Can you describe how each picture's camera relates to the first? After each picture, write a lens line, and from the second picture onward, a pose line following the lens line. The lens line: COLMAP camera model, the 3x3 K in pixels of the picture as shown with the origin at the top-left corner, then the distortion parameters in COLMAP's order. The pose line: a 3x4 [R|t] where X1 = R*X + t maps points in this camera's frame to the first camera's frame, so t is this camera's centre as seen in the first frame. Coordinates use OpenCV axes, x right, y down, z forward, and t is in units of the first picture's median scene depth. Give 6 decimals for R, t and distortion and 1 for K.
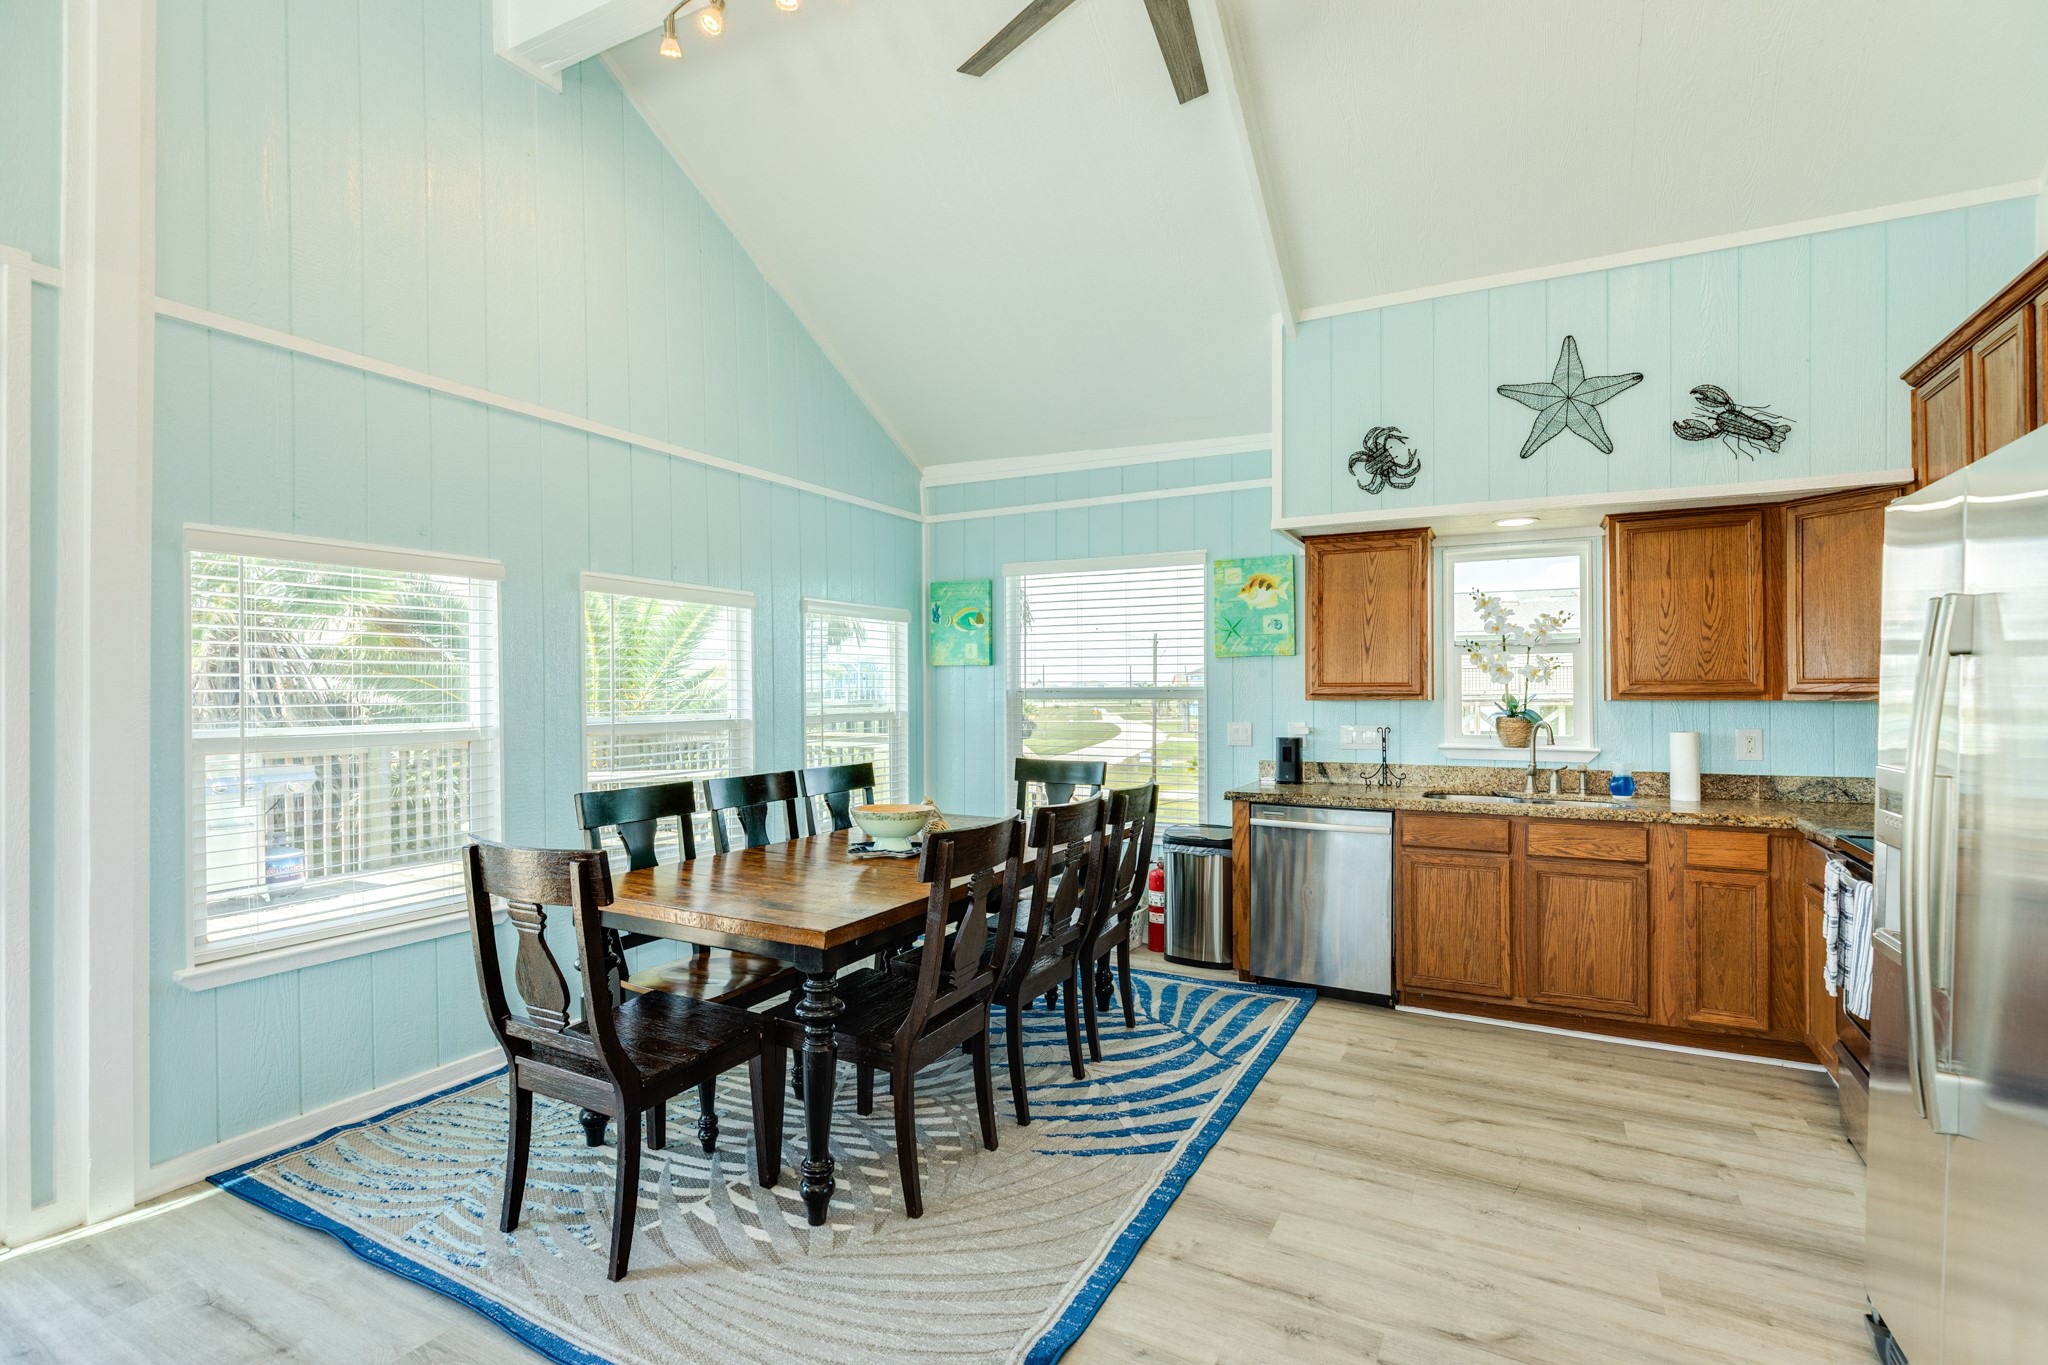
lens RADIAL K [[945.8, 0, 1020.7], [0, 945.8, 688.9], [0, 0, 1]] dist [-0.004069, 0.000983]
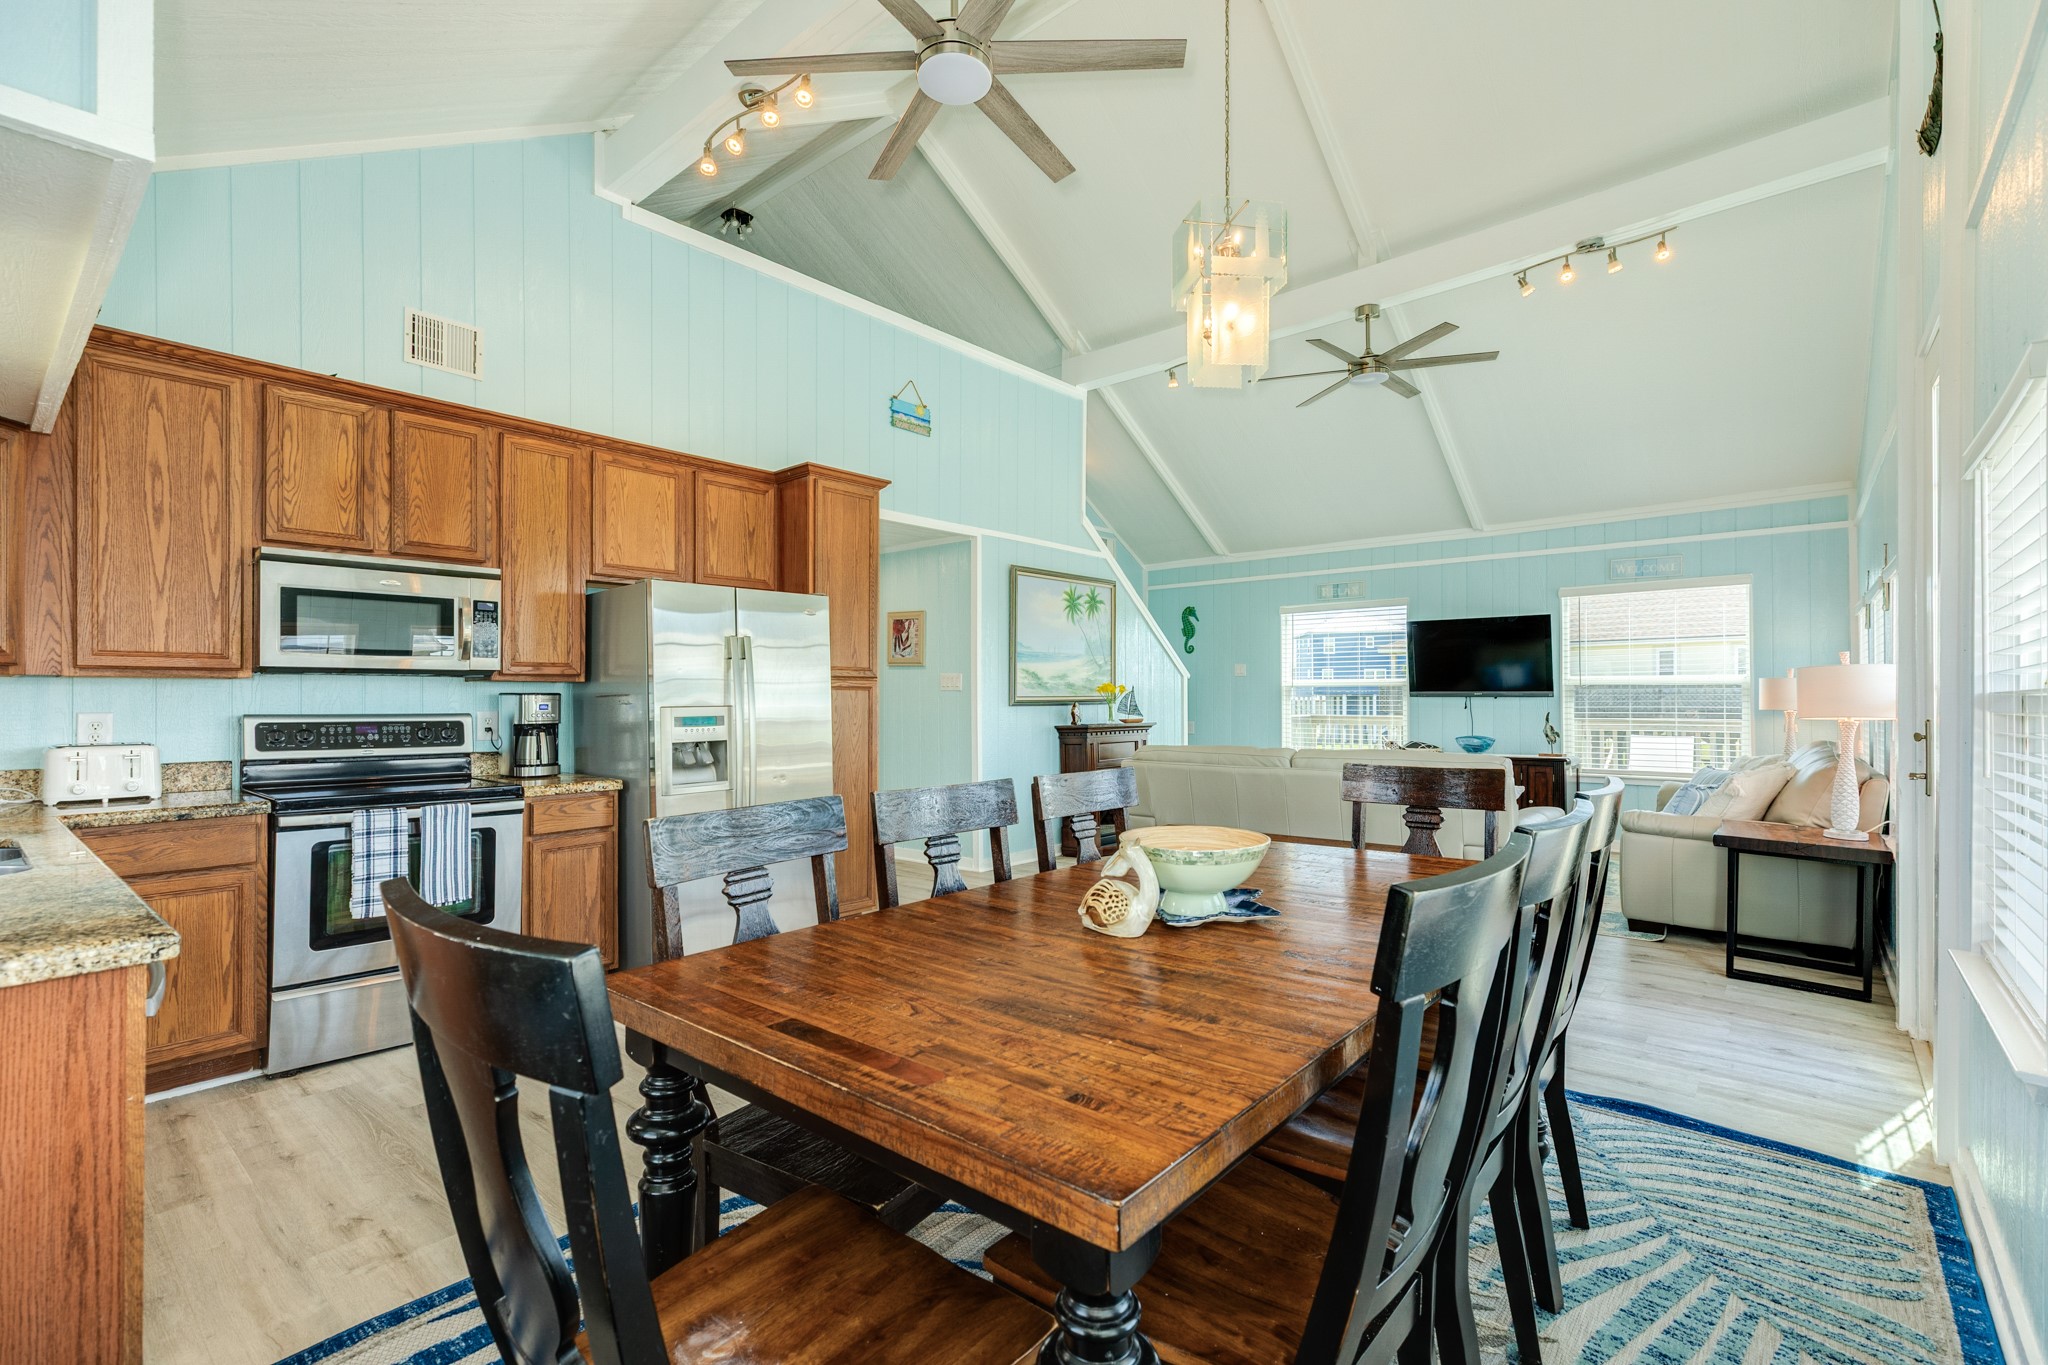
lens RADIAL K [[912.7, 0, 1024.1], [0, 912.7, 687.6], [0, 0, 1]] dist [0.004756, 0.000460]
pose [[-0.976825, 0.009331, 0.213835, -0.131385], [0.005701, 0.999829, -0.017585, 0.037239], [-0.213963, -0.015959, -0.976711, 1.324398]]
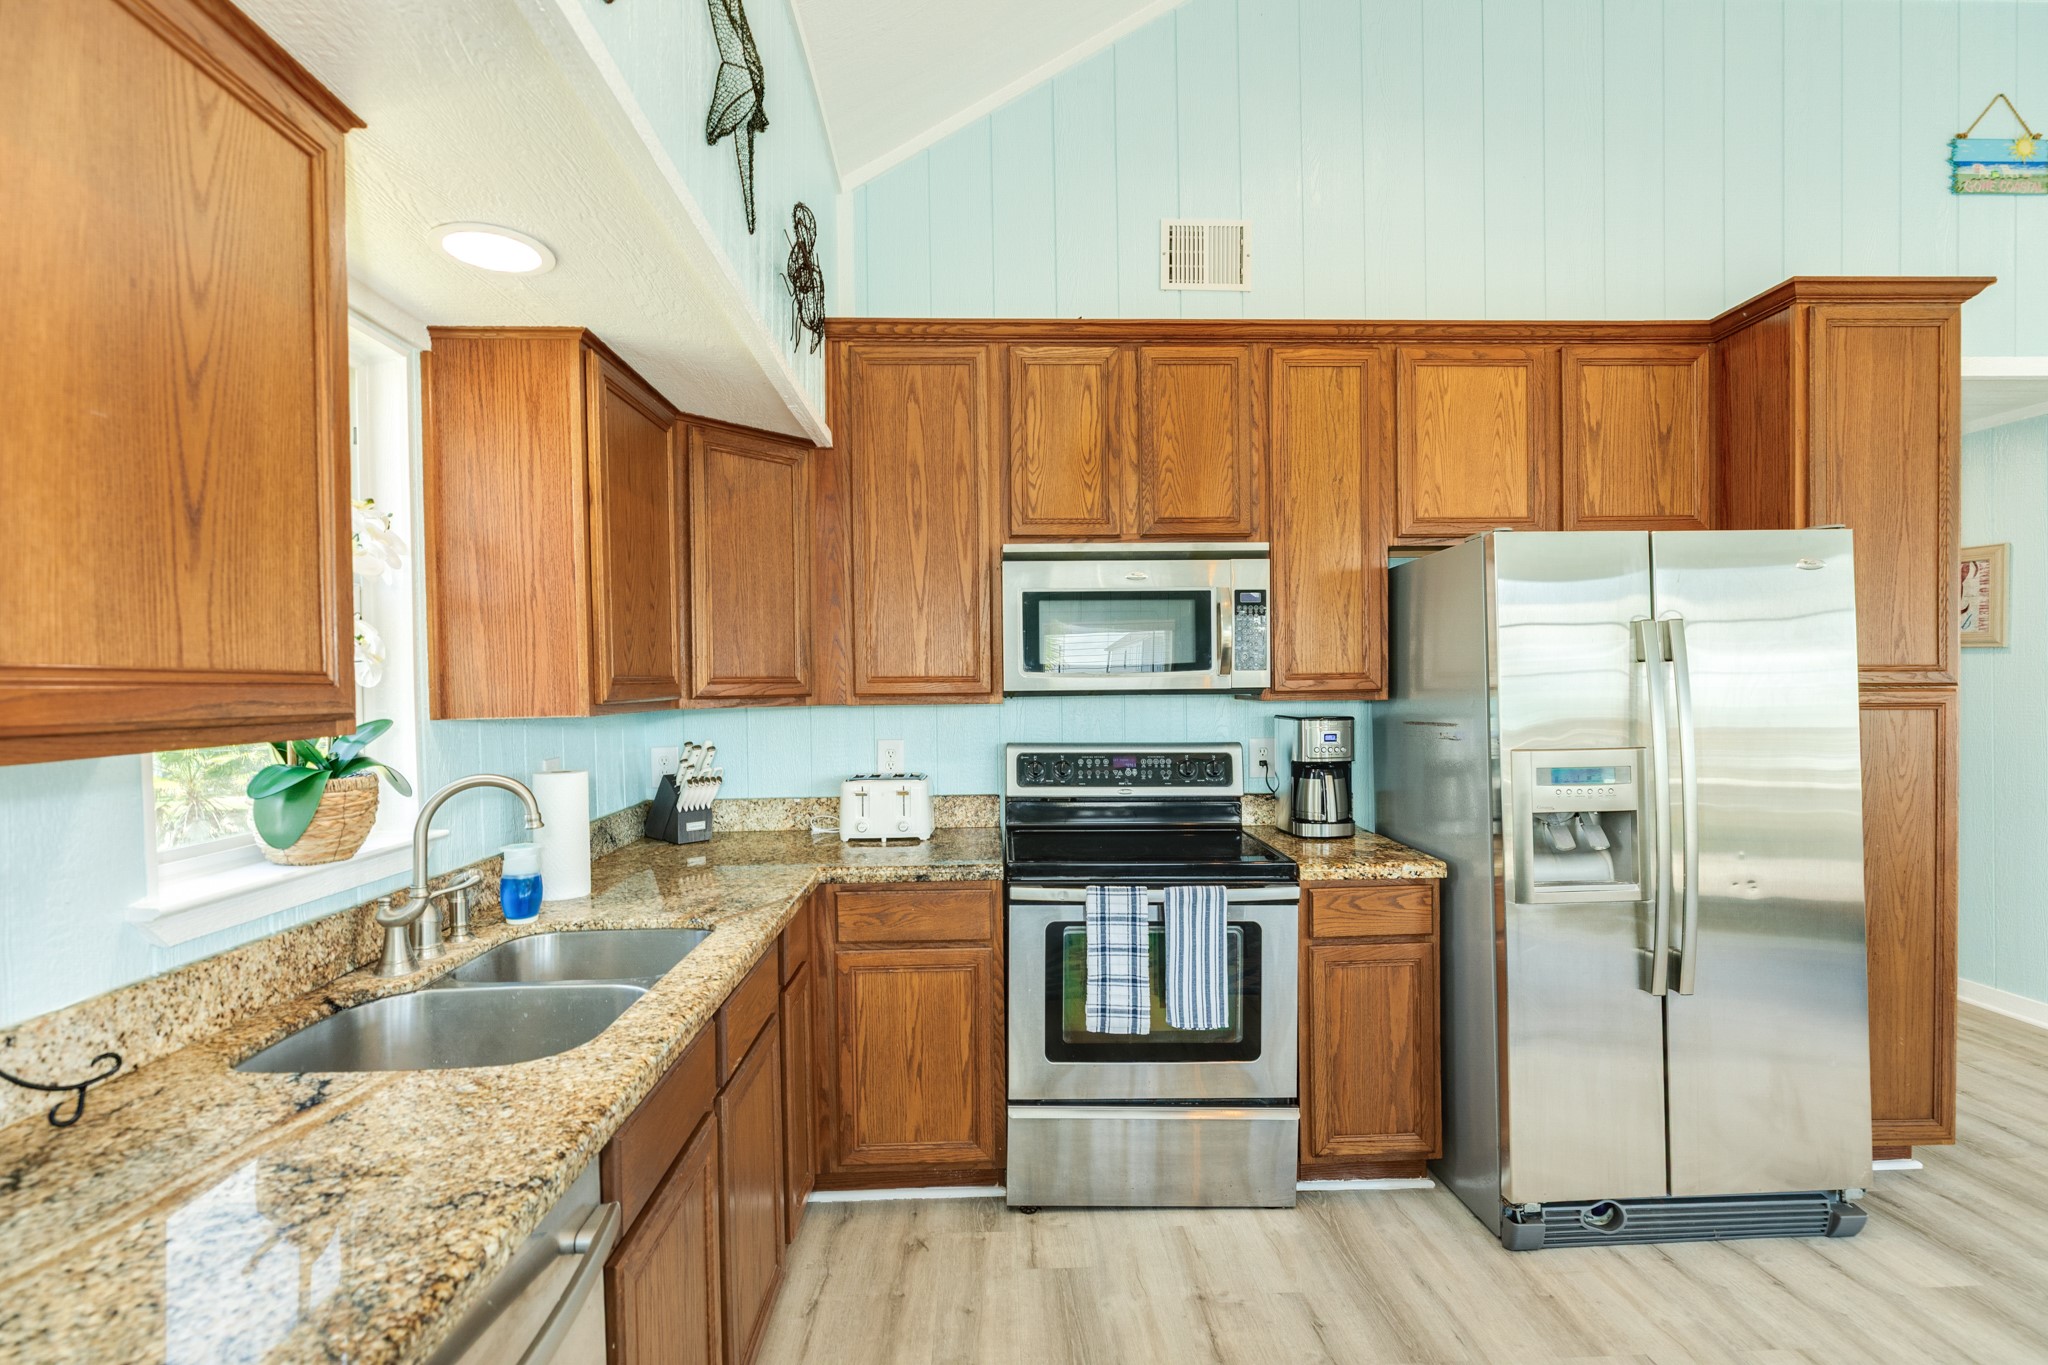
lens RADIAL K [[945.8, 0, 1020.7], [0, 945.8, 688.9], [0, 0, 1]] dist [-0.004069, 0.000983]
pose [[-0.501249, 0.002155, 0.865300, 0.094674], [0.007063, 0.999974, 0.001602, -0.001053], [-0.865274, 0.006915, -0.501251, 1.021323]]
